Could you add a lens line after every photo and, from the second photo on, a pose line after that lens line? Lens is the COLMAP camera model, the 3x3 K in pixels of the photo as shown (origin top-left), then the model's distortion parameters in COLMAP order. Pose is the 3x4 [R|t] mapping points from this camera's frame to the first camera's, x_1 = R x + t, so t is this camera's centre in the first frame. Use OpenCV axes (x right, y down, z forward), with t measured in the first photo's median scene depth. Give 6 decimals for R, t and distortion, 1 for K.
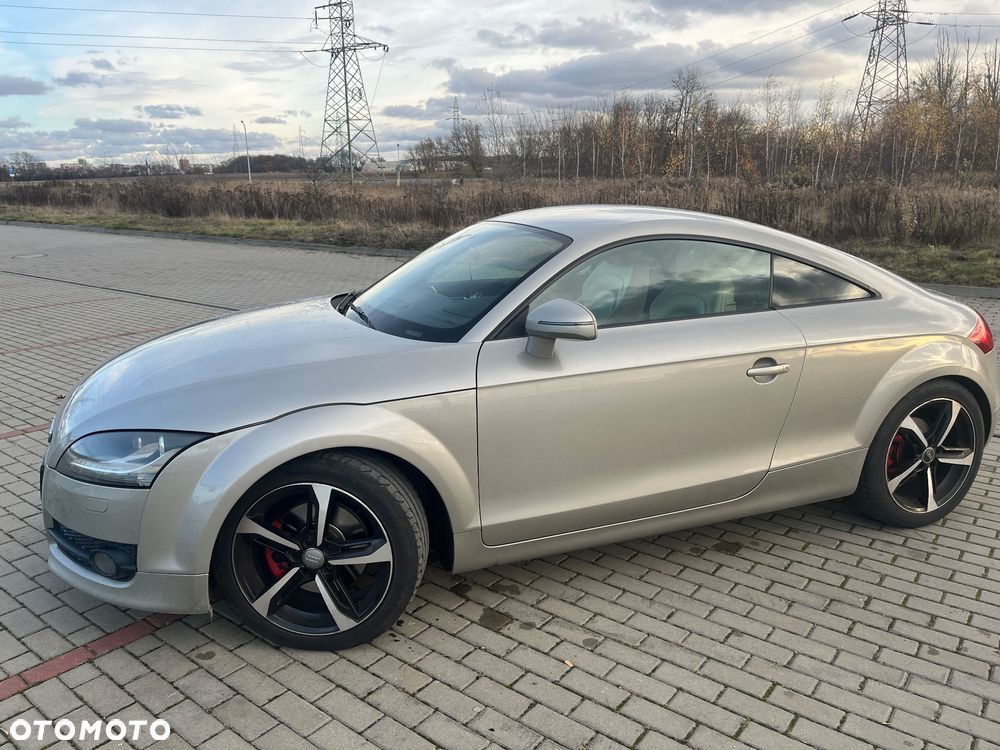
lens RADIAL K [[768.3, 0, 503.0], [0, 768.3, 371.6], [0, 0, 1]] dist [0.093569, -0.135537]
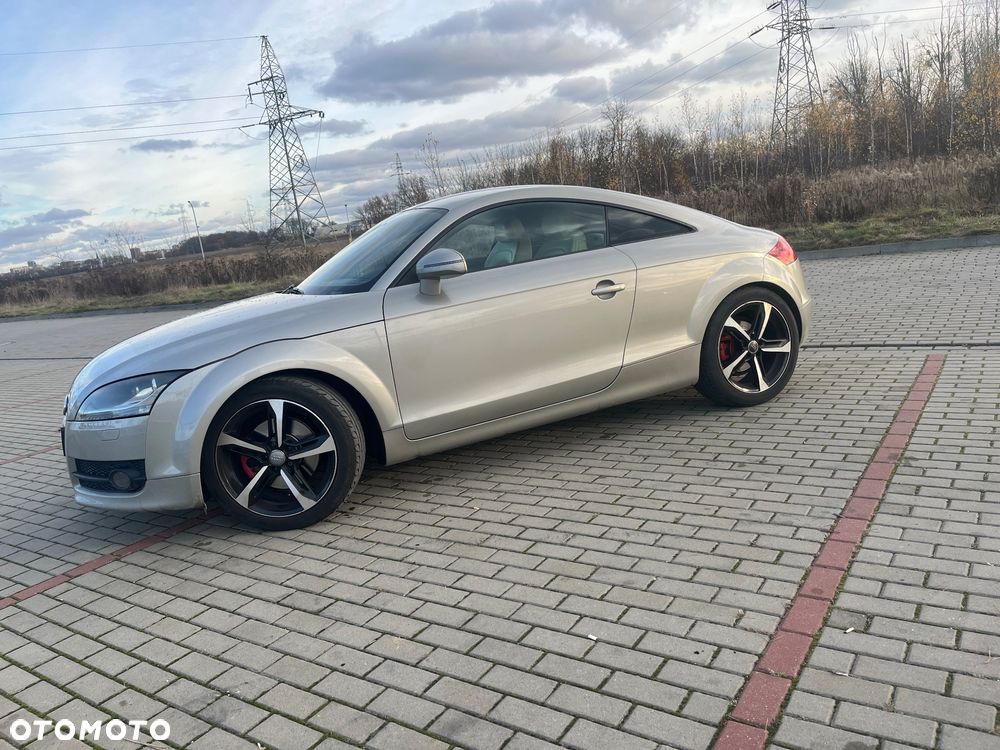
lens RADIAL K [[756.1, 0, 504.0], [0, 756.1, 370.0], [0, 0, 1]] dist [0.053999, -0.053365]
pose [[0.989814, -0.135733, 0.042940, 0.100677], [0.137659, 0.989428, -0.045620, 0.189734], [-0.036294, 0.051066, 0.998036, -0.312982]]
